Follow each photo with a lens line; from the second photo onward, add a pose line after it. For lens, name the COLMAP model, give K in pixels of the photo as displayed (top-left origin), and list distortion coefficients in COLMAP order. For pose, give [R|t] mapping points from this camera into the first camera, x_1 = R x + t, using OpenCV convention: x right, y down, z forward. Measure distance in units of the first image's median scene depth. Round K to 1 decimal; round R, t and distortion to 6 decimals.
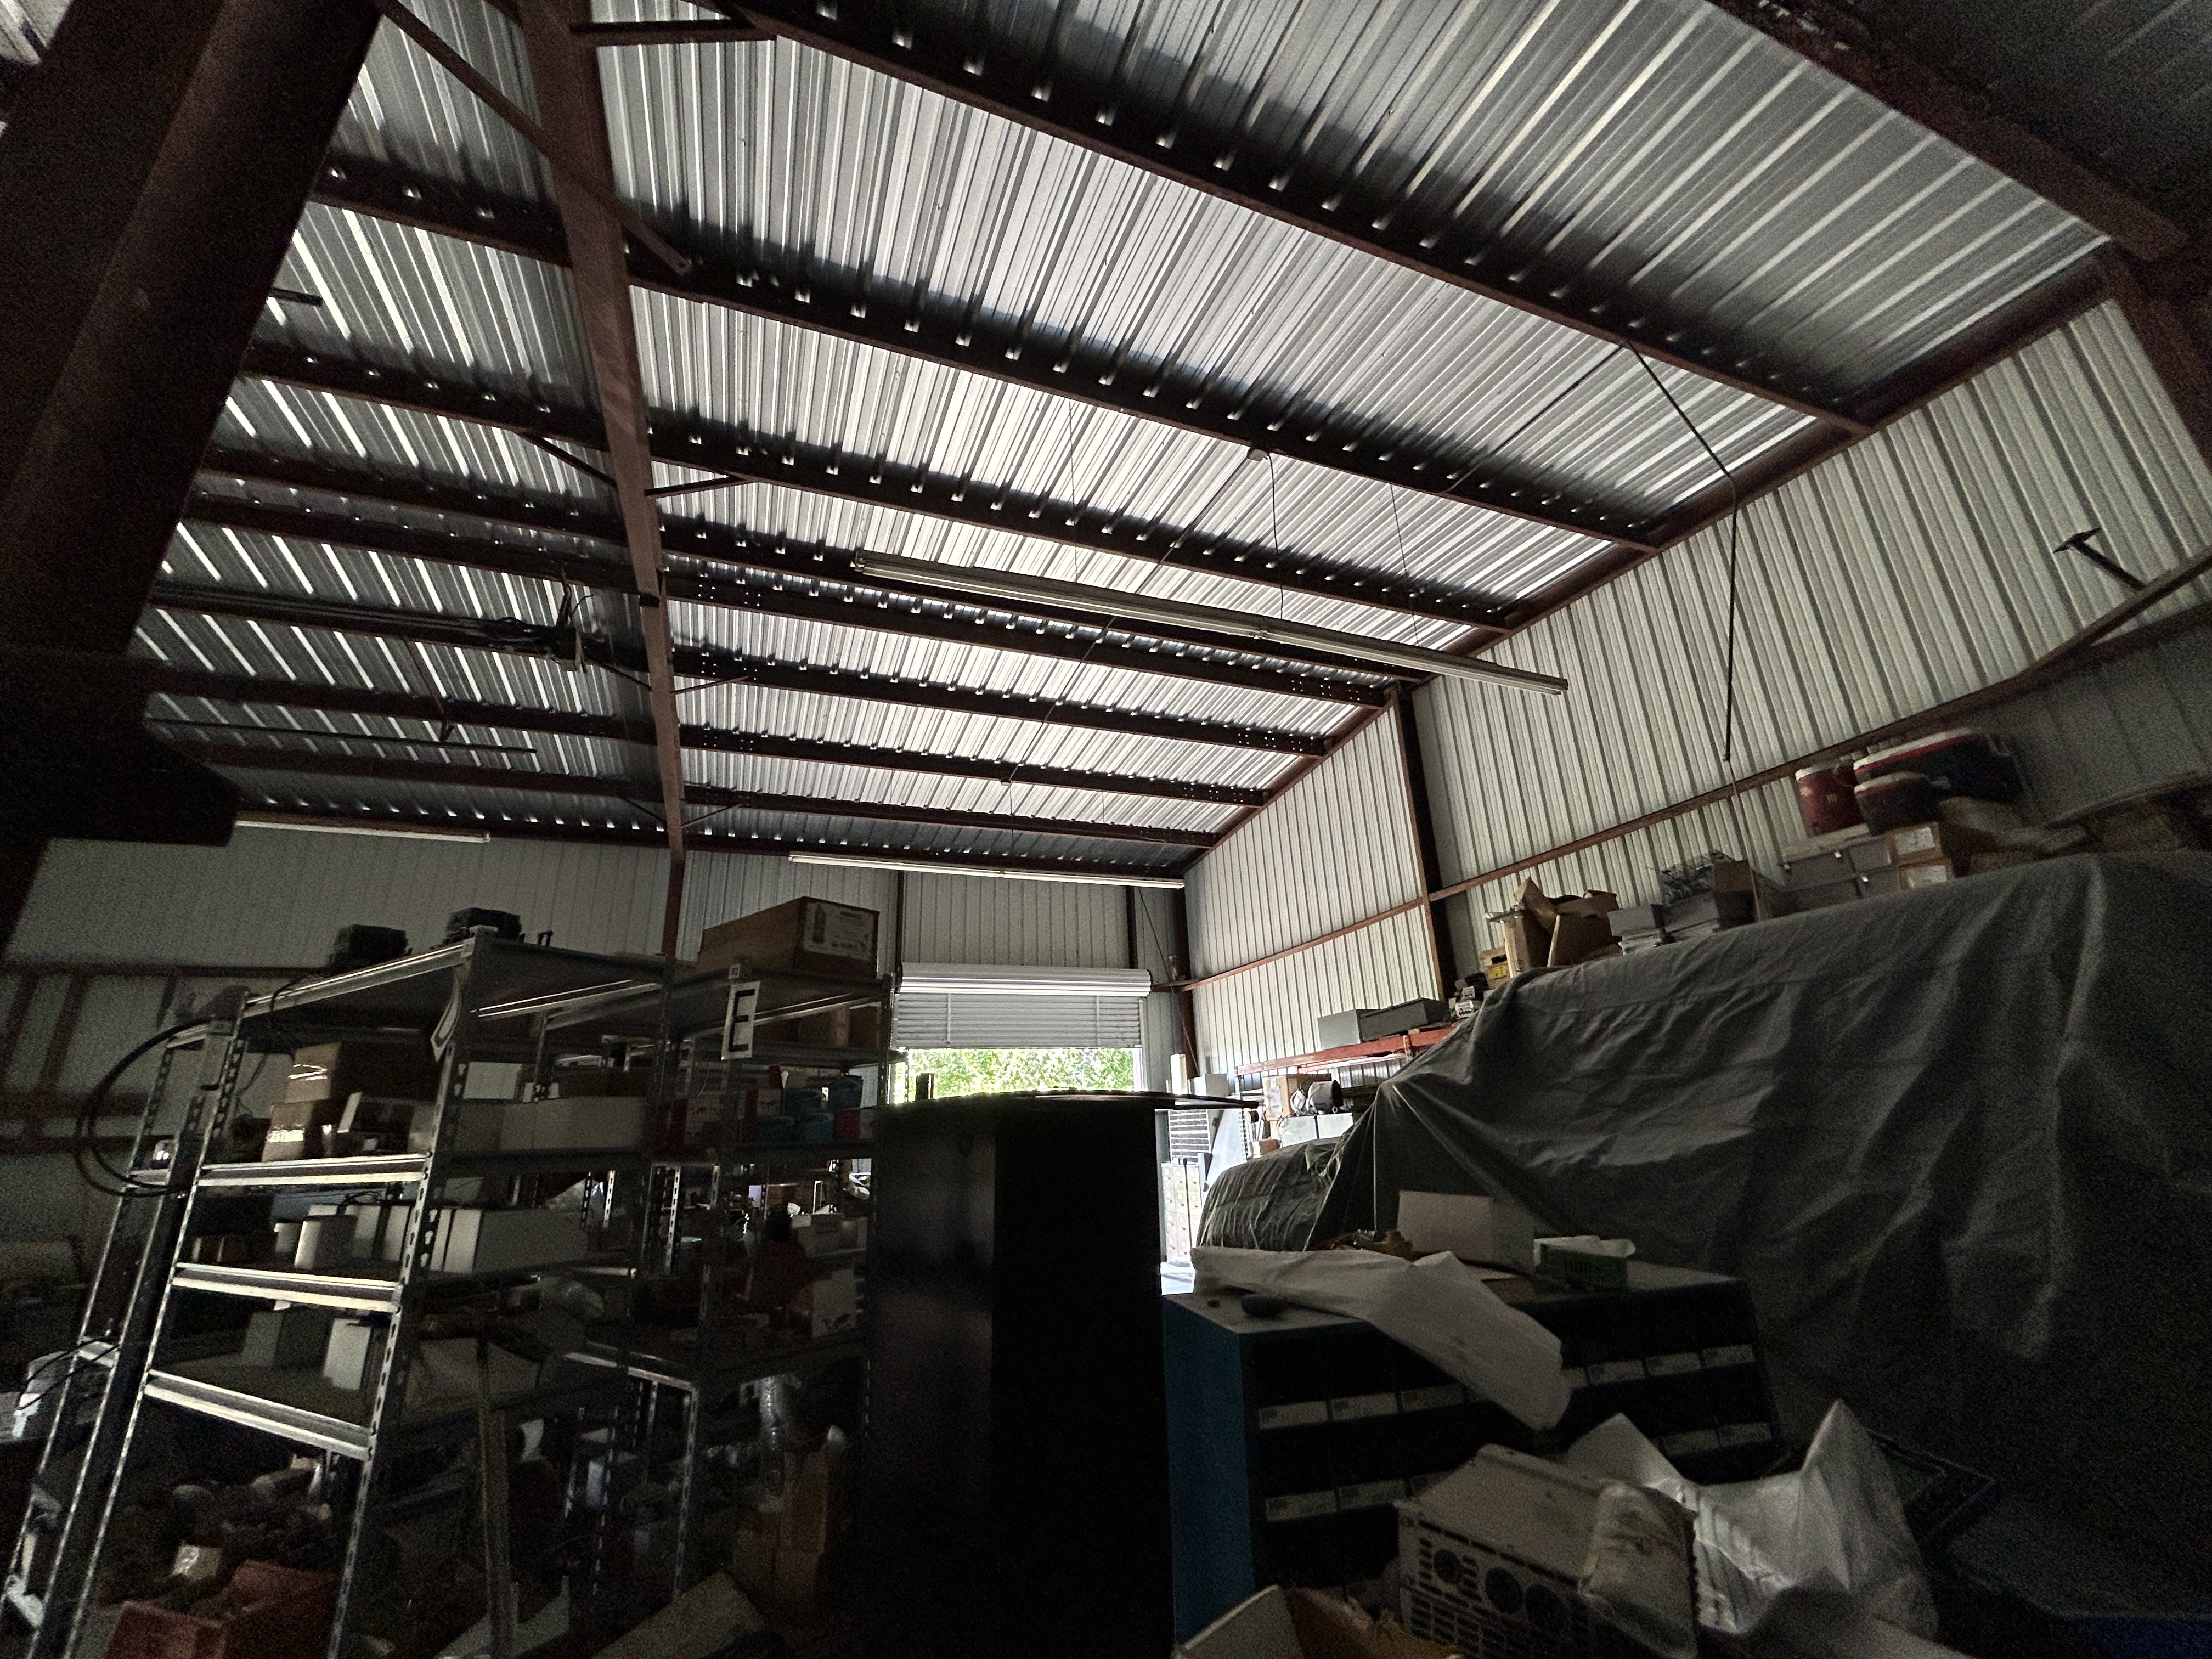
lens RADIAL K [[895.7, 0, 1106.9], [0, 895.7, 829.7], [0, 0, 1]] dist [0.001167, -0.000032]
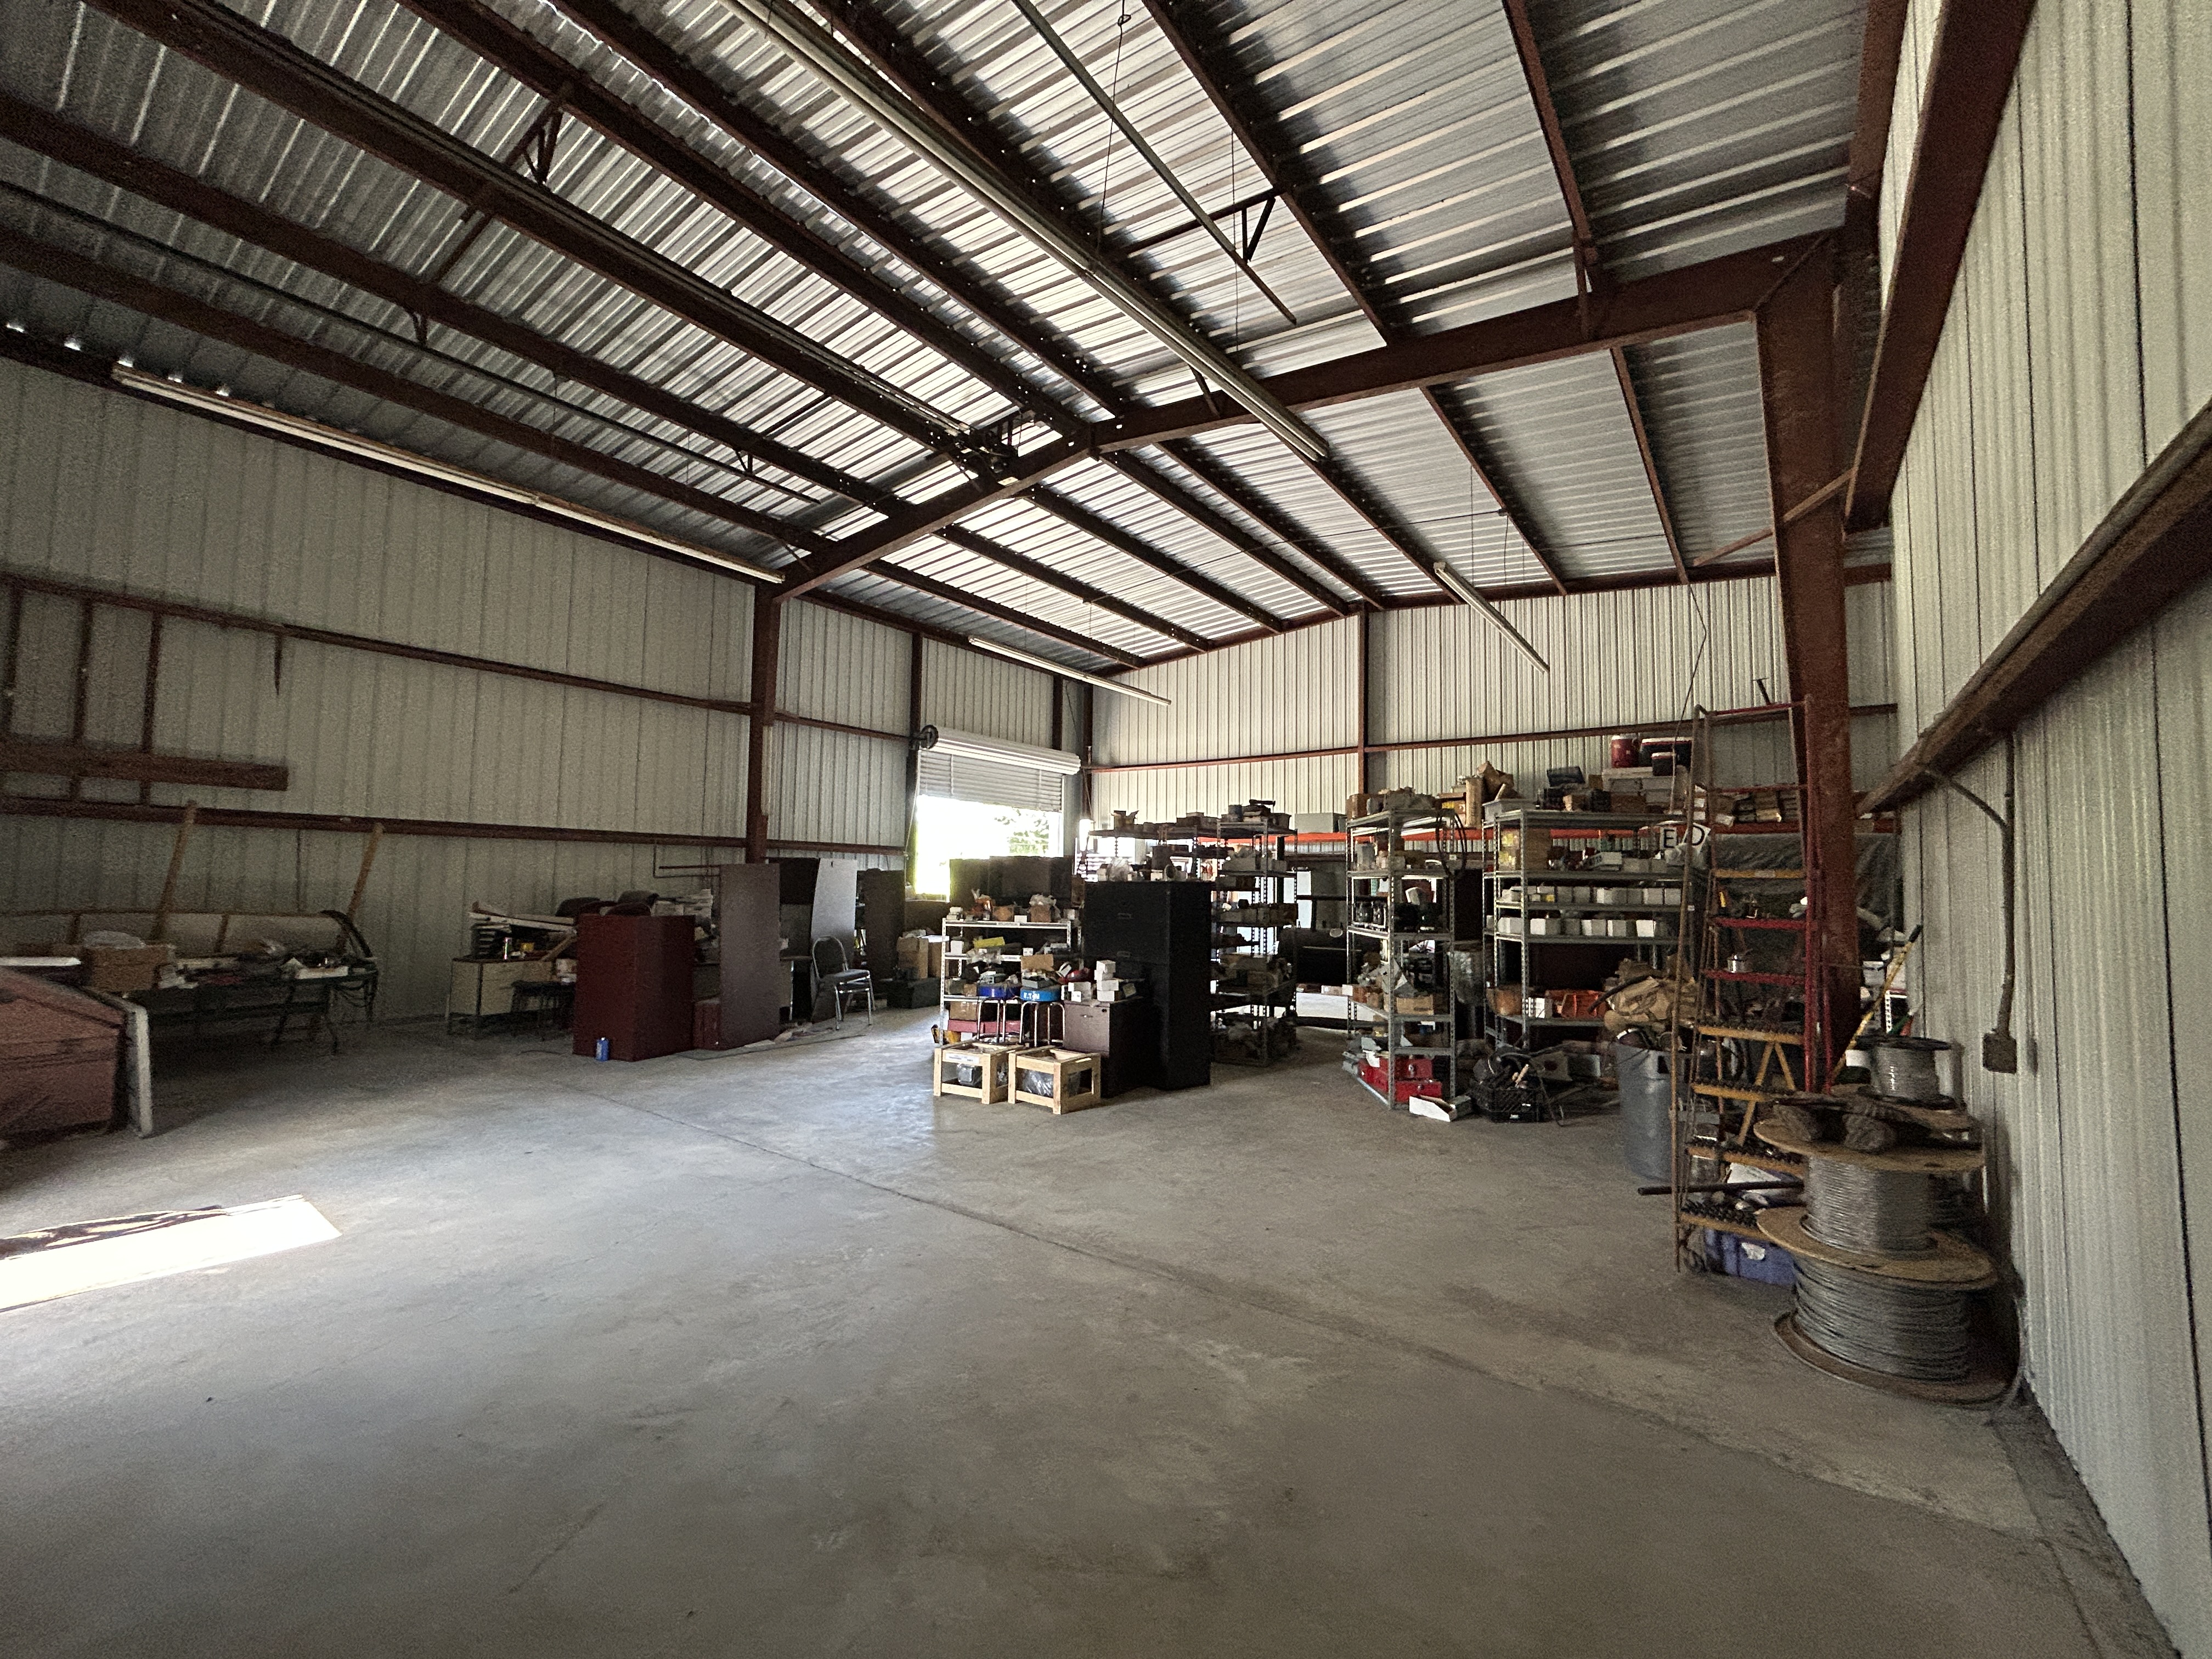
lens RADIAL K [[895.7, 0, 1106.9], [0, 895.7, 829.7], [0, 0, 1]] dist [0.001167, -0.000032]
pose [[0.844332, 0.088134, 0.528523, -0.718697], [-0.221932, 0.955315, 0.195240, 0.000798], [-0.487699, -0.282143, 0.826163, -0.128616]]
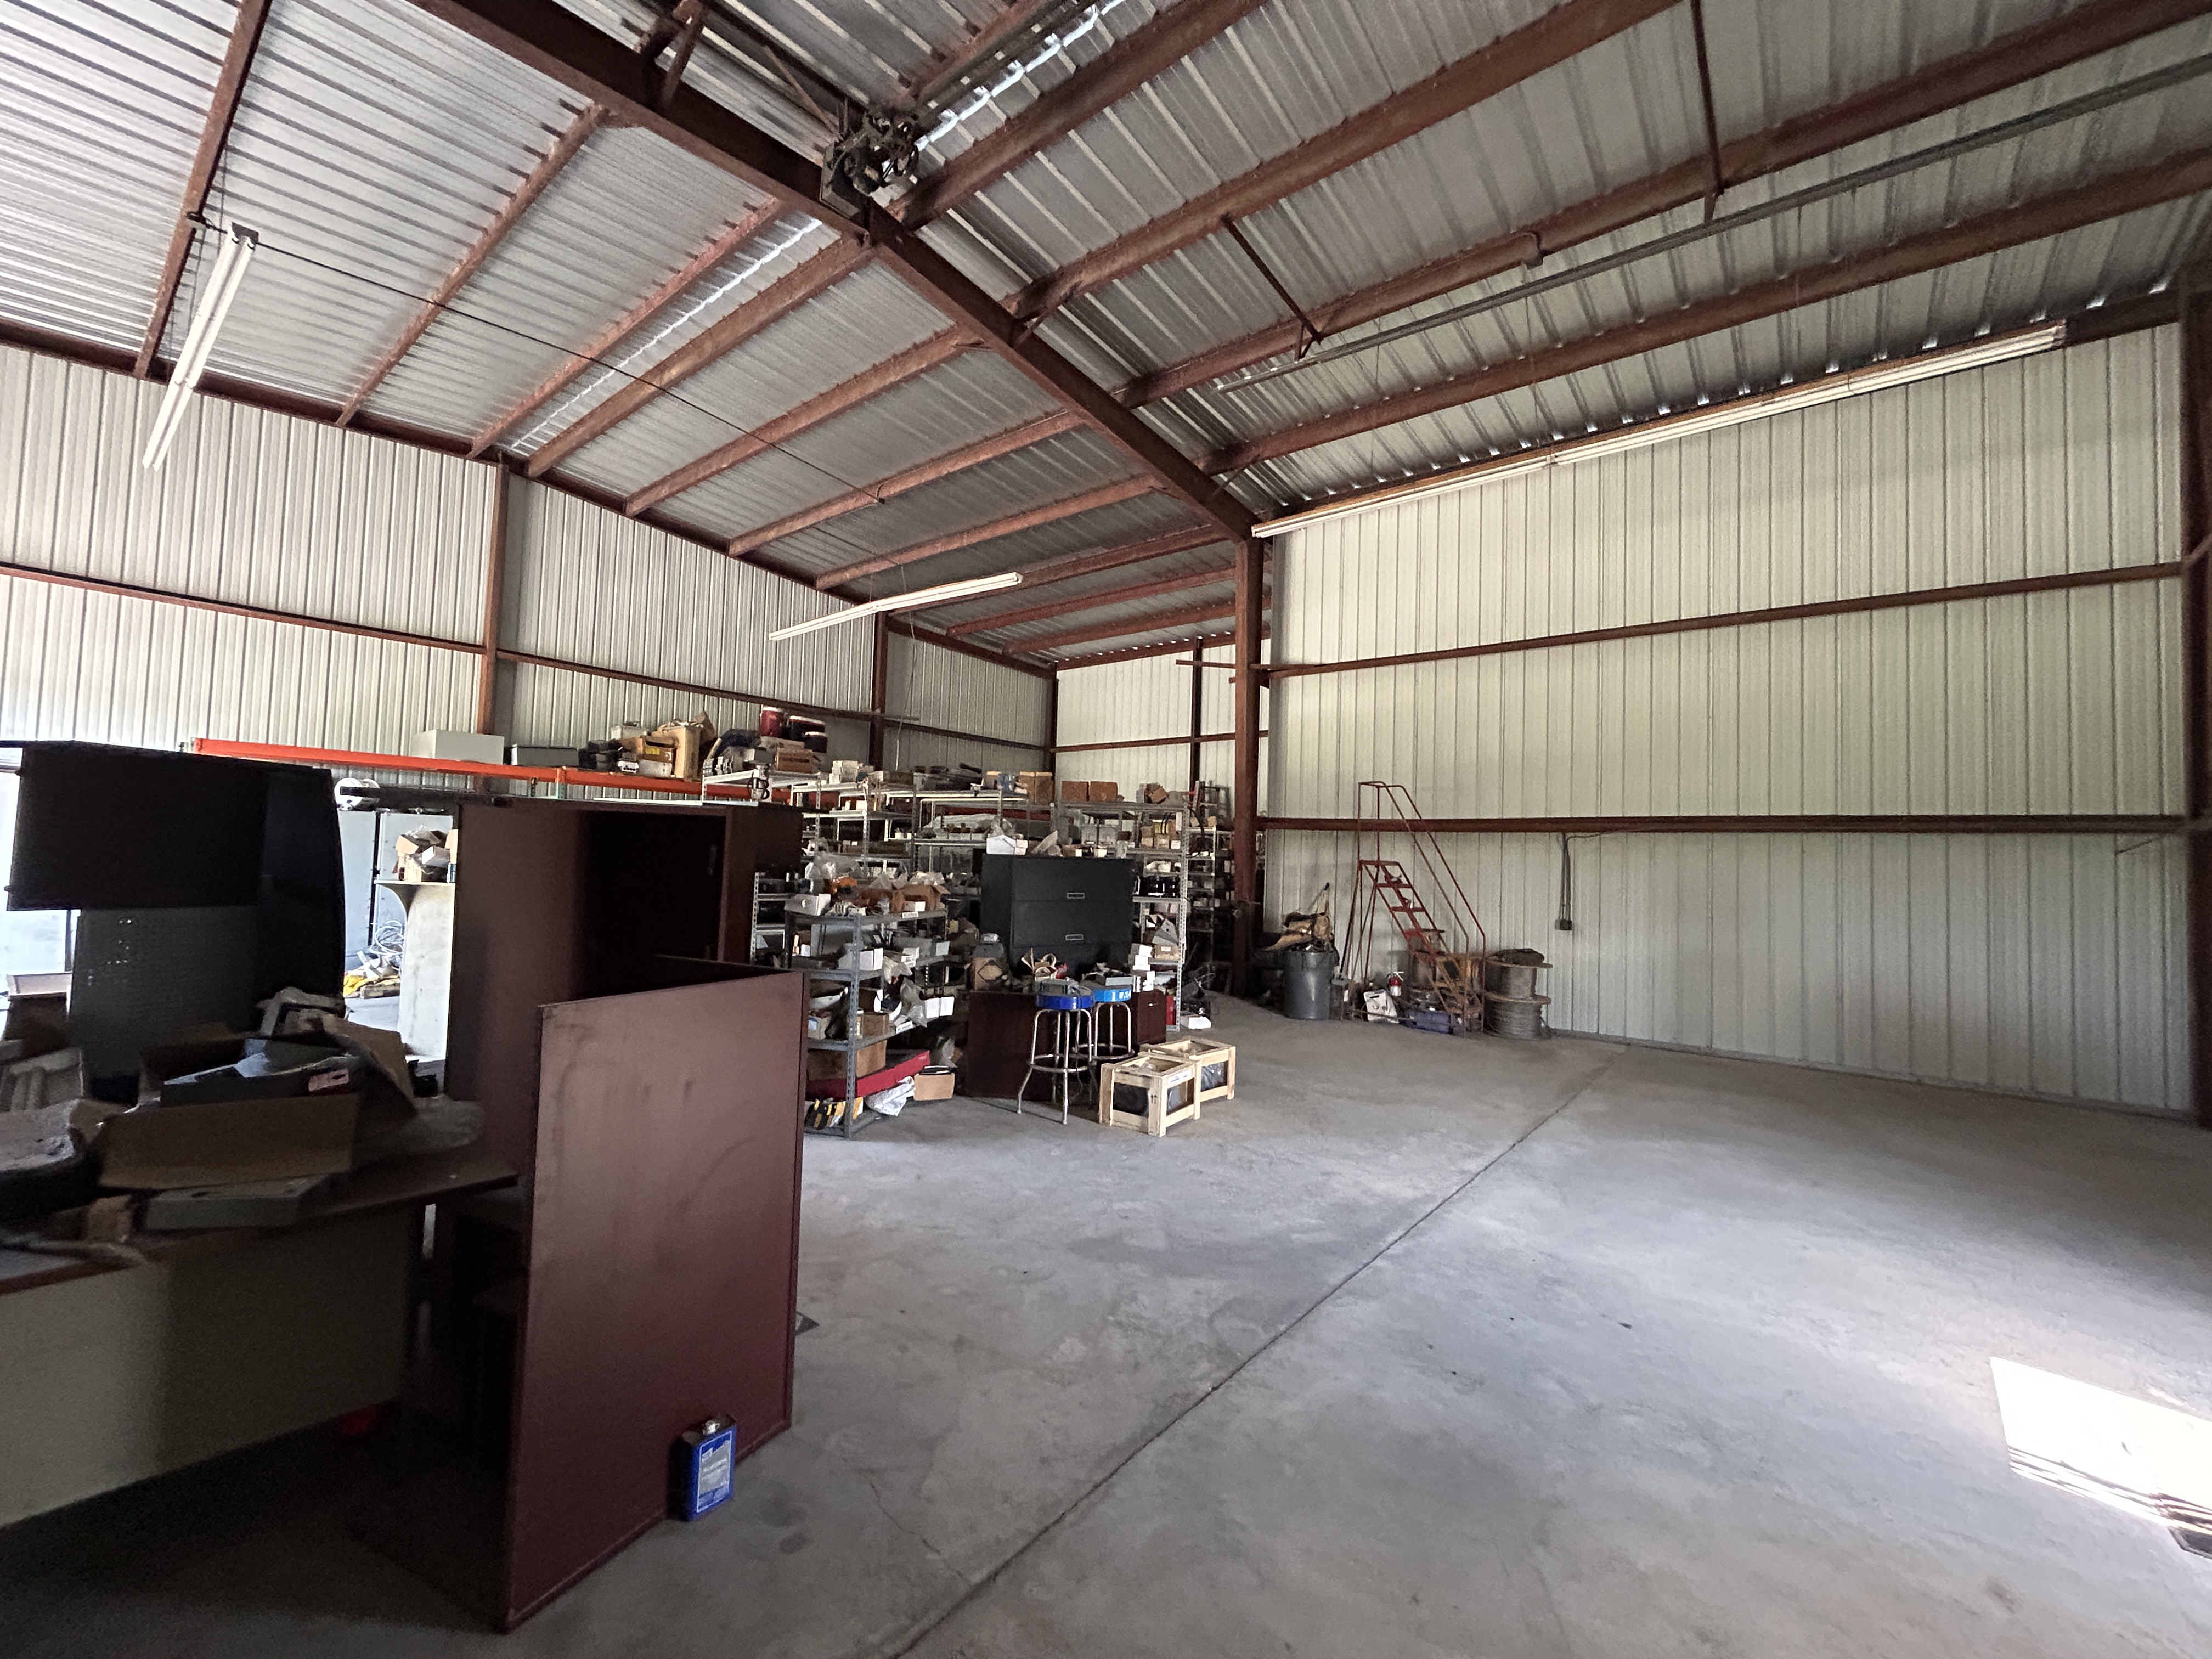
lens RADIAL K [[895.7, 0, 1106.9], [0, 895.7, 829.7], [0, 0, 1]] dist [0.001167, -0.000032]
pose [[-0.500970, 0.059072, 0.863446, -0.878090], [-0.296618, 0.925525, -0.235417, 0.275689], [-0.813047, -0.374051, -0.446139, 0.642012]]
